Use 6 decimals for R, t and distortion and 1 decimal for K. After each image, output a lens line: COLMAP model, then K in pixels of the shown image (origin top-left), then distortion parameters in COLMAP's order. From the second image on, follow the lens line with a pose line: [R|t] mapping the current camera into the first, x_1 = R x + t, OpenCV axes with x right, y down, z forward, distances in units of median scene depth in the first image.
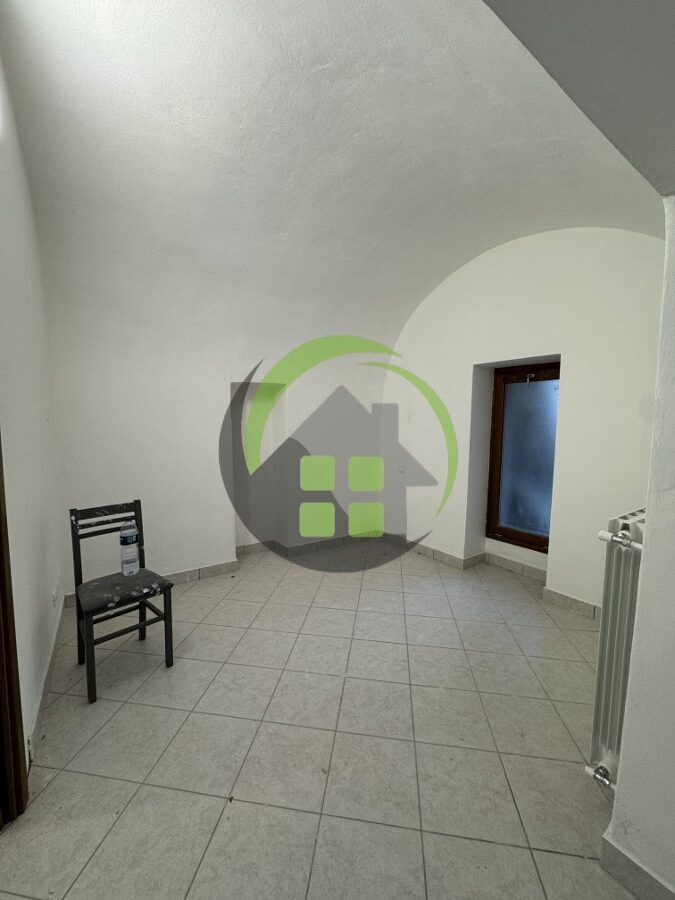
lens RADIAL K [[358.0, 0, 336.6], [0, 358.0, 450.3], [0, 0, 1]] dist [-0.001576, 0.000326]
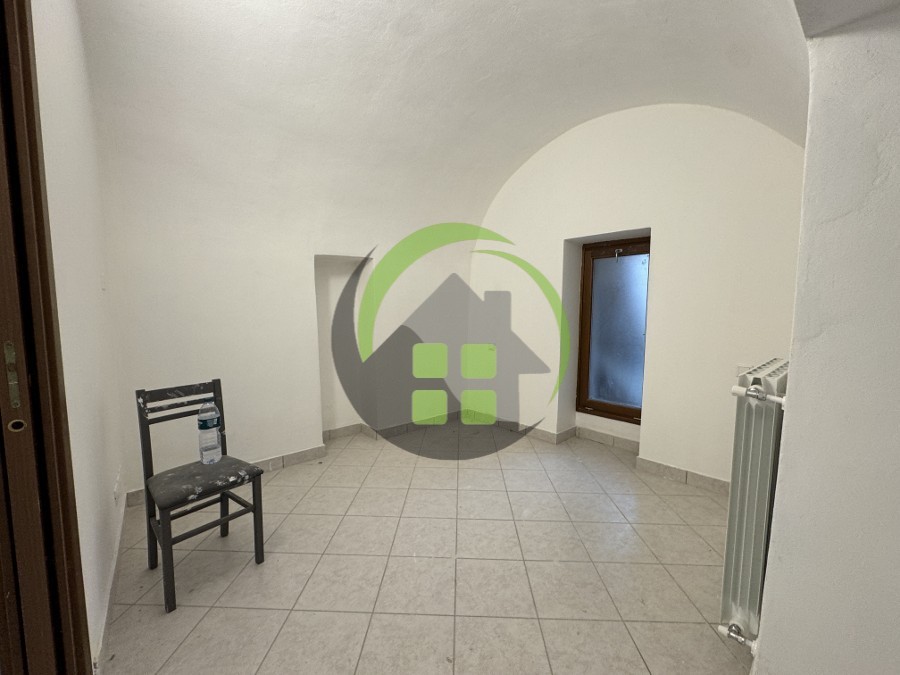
lens RADIAL K [[358.0, 0, 450.1], [0, 358.0, 336.5], [0, 0, 1]] dist [-0.001576, 0.000326]
pose [[0.993967, -0.014549, 0.108714, -0.082780], [0.014349, 0.999894, 0.002624, 0.042213], [-0.108741, -0.001049, 0.994070, 0.058585]]
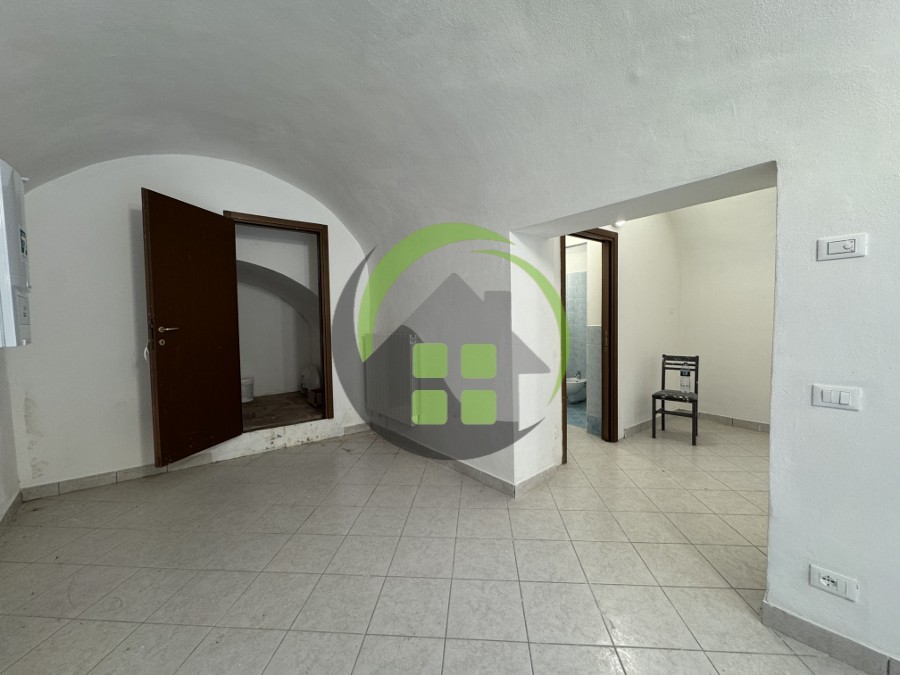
lens RADIAL K [[358.0, 0, 450.1], [0, 358.0, 336.5], [0, 0, 1]] dist [-0.001576, 0.000326]
pose [[0.061254, 0.032871, -0.997581, 1.268179], [-0.058943, 0.997832, 0.029260, 0.068576], [0.996380, 0.057008, 0.063059, -0.392303]]
